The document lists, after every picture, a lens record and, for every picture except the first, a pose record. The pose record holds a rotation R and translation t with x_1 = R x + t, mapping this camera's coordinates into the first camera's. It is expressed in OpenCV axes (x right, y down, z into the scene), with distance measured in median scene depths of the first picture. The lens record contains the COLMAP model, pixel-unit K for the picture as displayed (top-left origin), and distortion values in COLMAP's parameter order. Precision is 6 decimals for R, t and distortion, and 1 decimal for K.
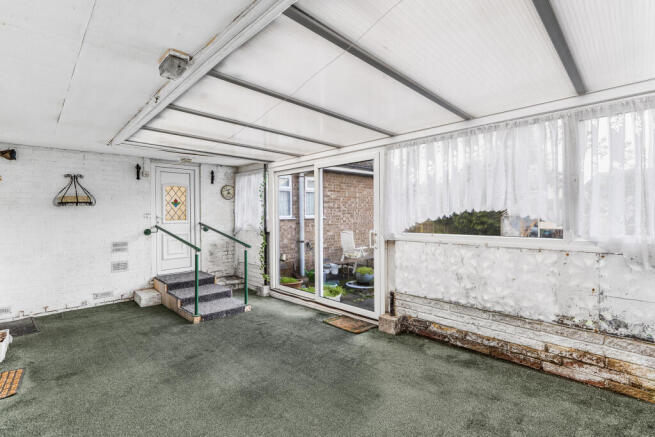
lens RADIAL K [[303.6, 0, 328.0], [0, 303.6, 215.3], [0, 0, 1]] dist [0.000174, 0.000026]
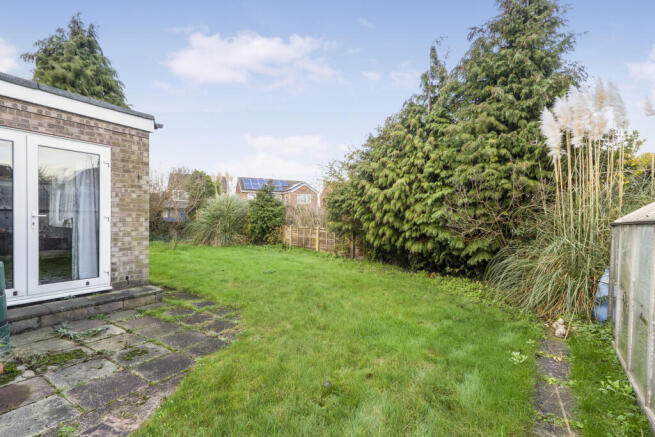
lens RADIAL K [[303.6, 0, 328.0], [0, 303.6, 215.3], [0, 0, 1]] dist [0.000174, 0.000026]
pose [[0.974432, 0.026614, 0.223103, 0.472245], [-0.023873, 0.999603, -0.014975, 0.003652], [-0.223413, 0.009266, 0.974680, 1.033429]]
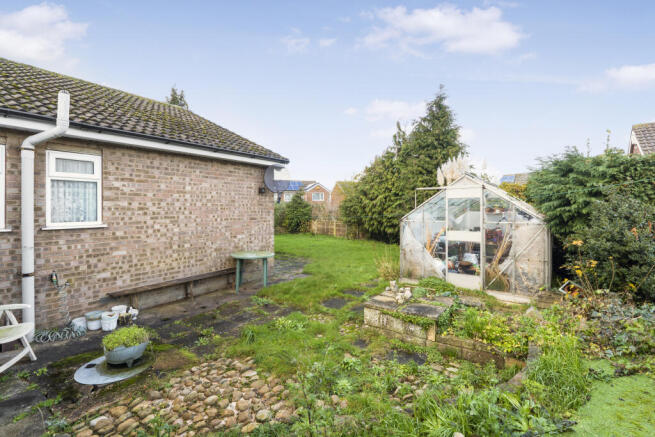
lens RADIAL K [[303.6, 0, 328.0], [0, 303.6, 215.3], [0, 0, 1]] dist [0.000174, 0.000026]
pose [[0.980586, -0.001298, 0.196087, 0.281936], [-0.000261, 0.999969, 0.007928, -0.017079], [-0.196091, -0.007825, 0.980554, 0.353612]]
